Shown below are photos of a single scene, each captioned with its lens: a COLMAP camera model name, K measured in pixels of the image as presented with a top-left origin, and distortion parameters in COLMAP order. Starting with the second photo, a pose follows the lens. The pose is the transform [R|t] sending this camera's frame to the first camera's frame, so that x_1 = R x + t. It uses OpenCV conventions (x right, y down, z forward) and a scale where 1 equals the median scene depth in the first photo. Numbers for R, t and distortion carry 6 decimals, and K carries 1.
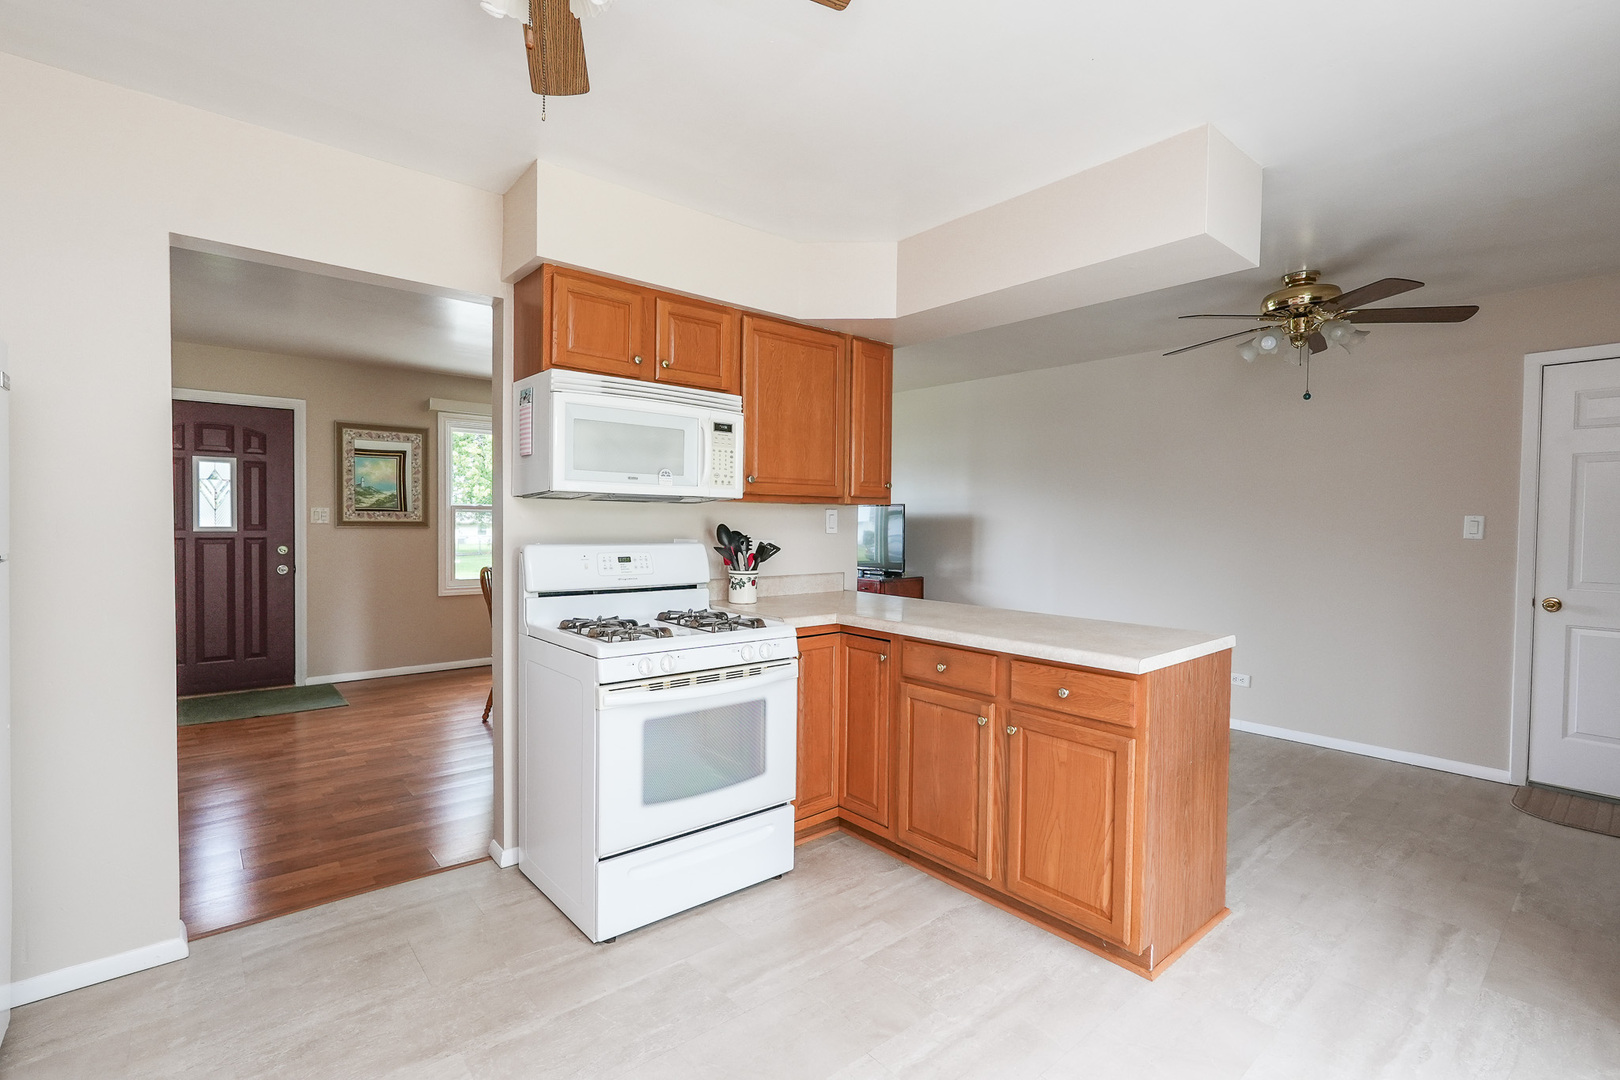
lens RADIAL K [[739.0, 0, 808.0], [0, 739.0, 540.9], [0, 0, 1]] dist [-0.020165, 0.010248]
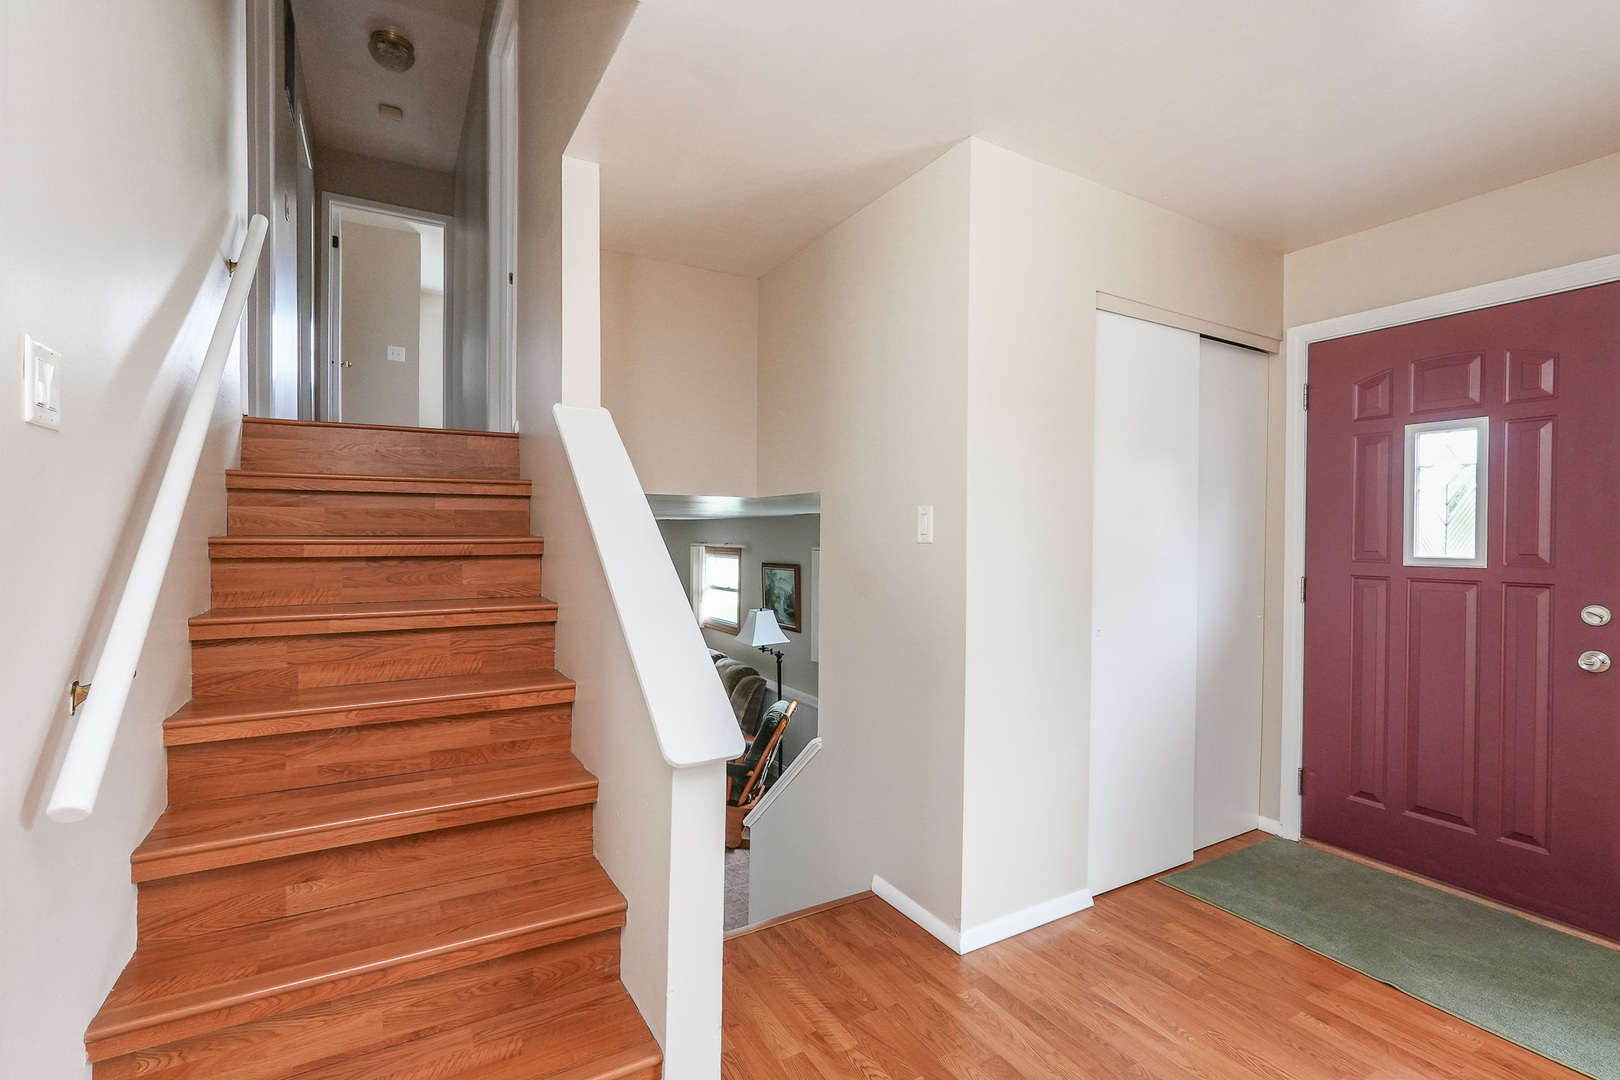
lens RADIAL K [[739.0, 0, 808.0], [0, 739.0, 540.9], [0, 0, 1]] dist [-0.020165, 0.010248]
pose [[-0.182609, -0.002824, -0.983182, -0.402250], [-0.033664, 0.999427, 0.003382, -0.031442], [0.982609, 0.033716, -0.182600, 1.173952]]
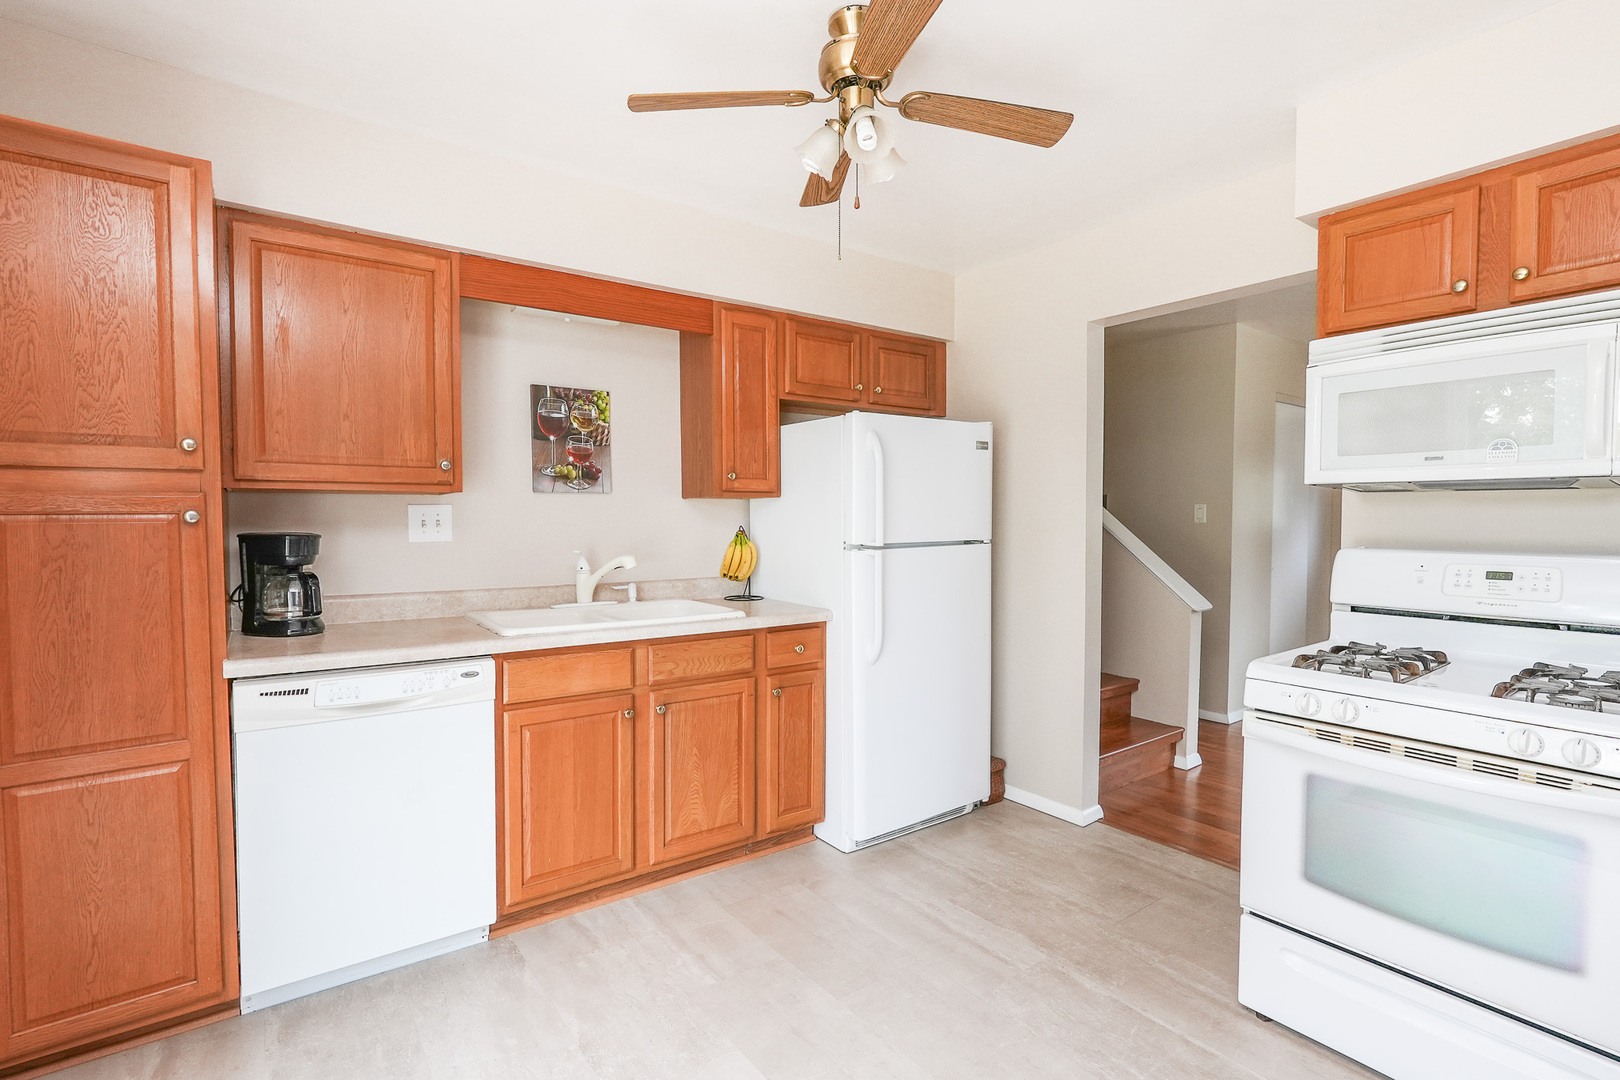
lens RADIAL K [[755.5, 0, 810.0], [0, 755.5, 540.0], [0, 0, 1]] dist [-0.020883, 0.011231]
pose [[-0.070285, 0.018122, -0.997362, 0.476418], [-0.026544, 0.999447, 0.020030, -0.004334], [0.997174, 0.027882, -0.069765, 0.410621]]
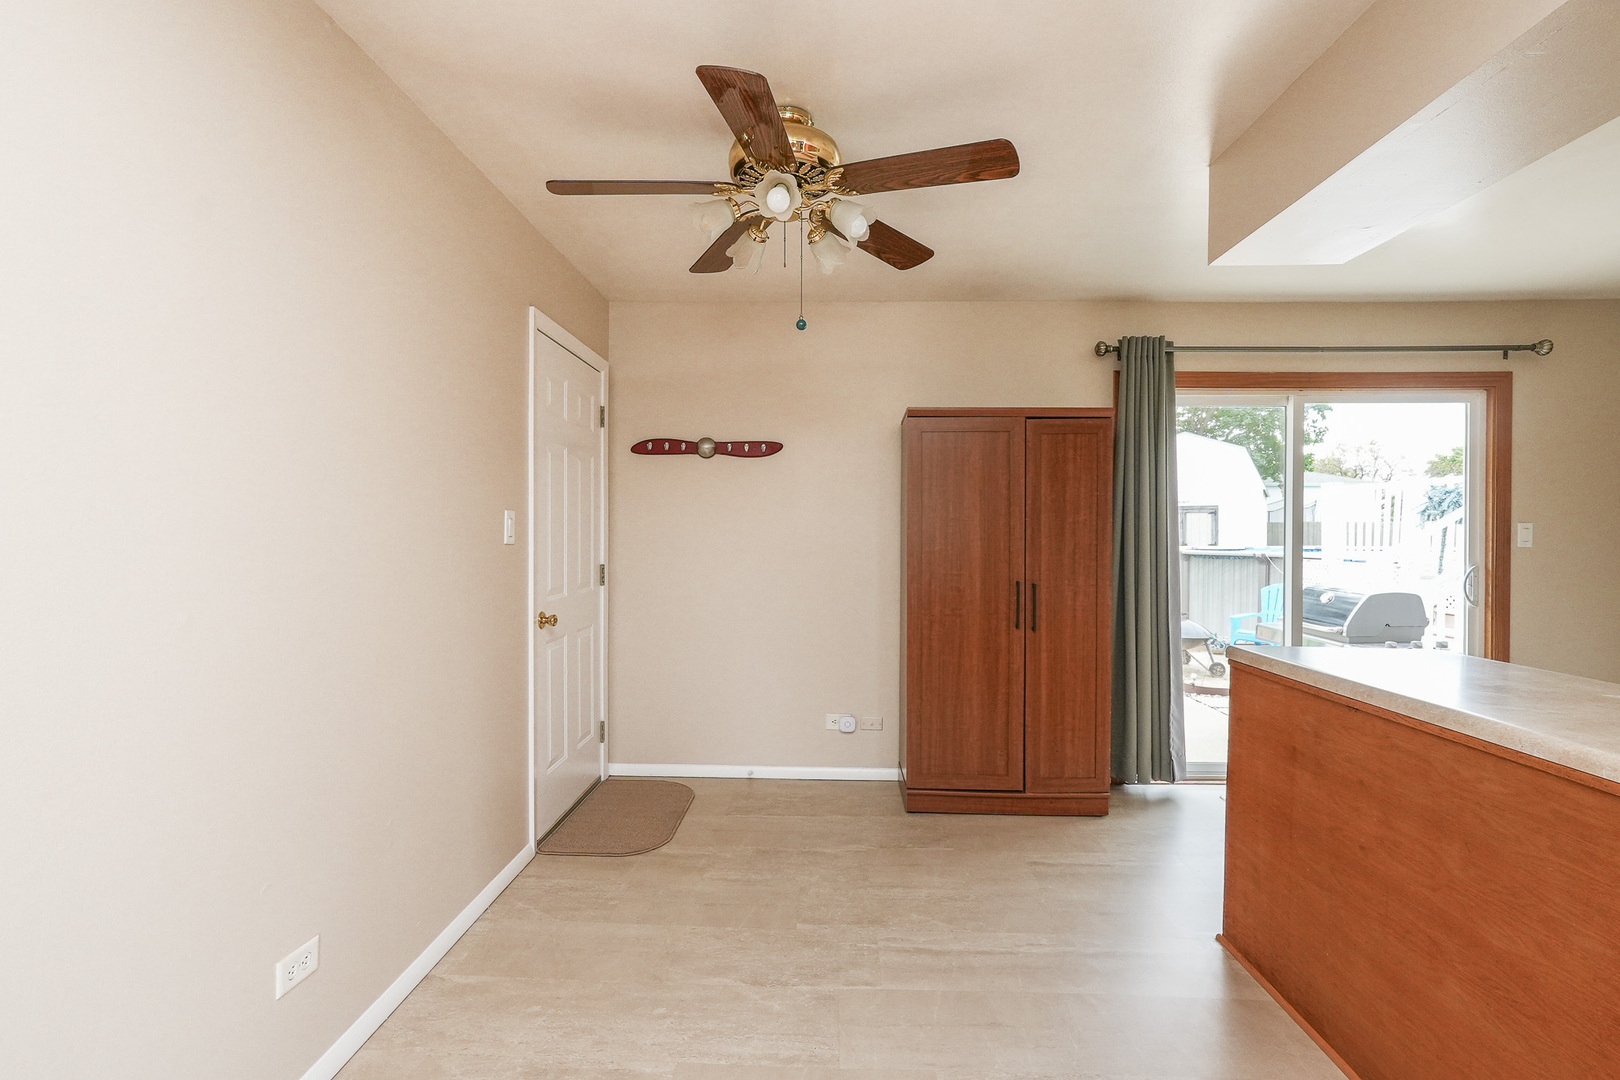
lens RADIAL K [[739.0, 0, 808.0], [0, 739.0, 540.9], [0, 0, 1]] dist [-0.020165, 0.010248]
pose [[-0.737979, -0.020720, 0.674506, 0.284498], [0.005961, 0.999289, 0.037218, -0.040318], [-0.674798, 0.031487, -0.737331, 1.735125]]
